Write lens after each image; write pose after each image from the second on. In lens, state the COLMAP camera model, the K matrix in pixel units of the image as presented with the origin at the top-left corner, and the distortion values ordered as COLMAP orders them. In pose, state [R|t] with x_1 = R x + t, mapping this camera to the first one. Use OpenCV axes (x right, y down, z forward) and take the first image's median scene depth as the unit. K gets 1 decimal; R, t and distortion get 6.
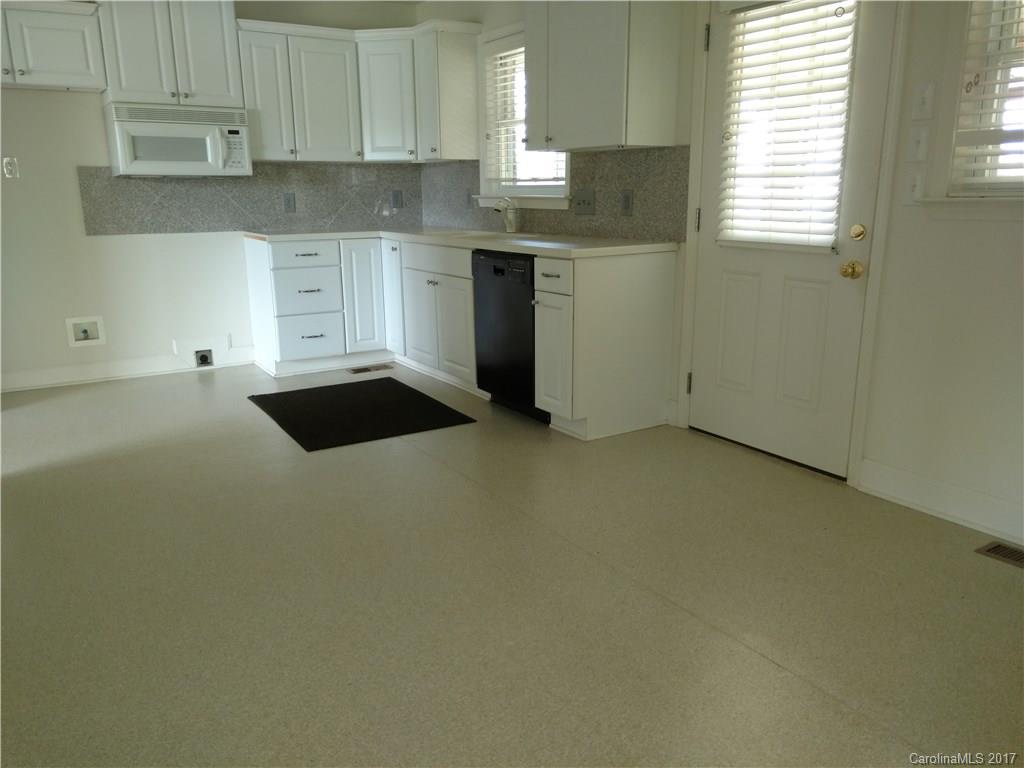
lens RADIAL K [[796.2, 0, 512.0], [0, 796.2, 384.0], [0, 0, 1]] dist [0.004691, -0.000558]
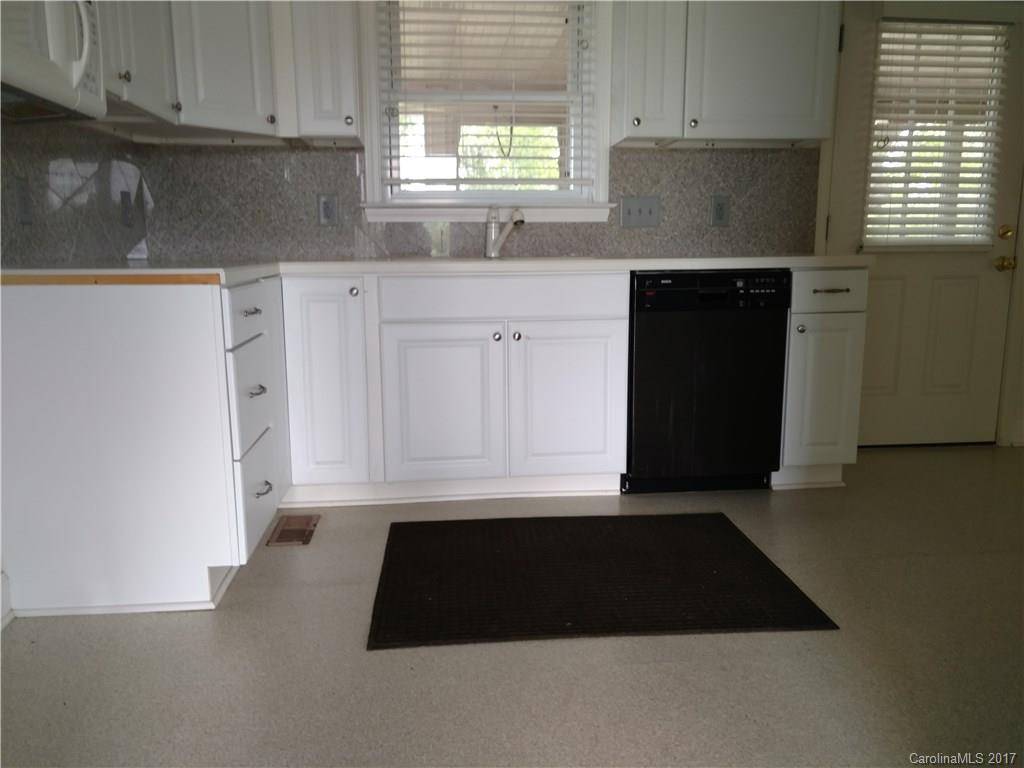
lens RADIAL K [[796.2, 0, 512.0], [0, 796.2, 384.0], [0, 0, 1]] dist [0.004691, -0.000558]
pose [[0.461174, -0.146955, 0.875056, -0.656024], [0.214623, 0.975381, 0.050692, -0.125416], [-0.860962, 0.164429, 0.481360, 0.735068]]
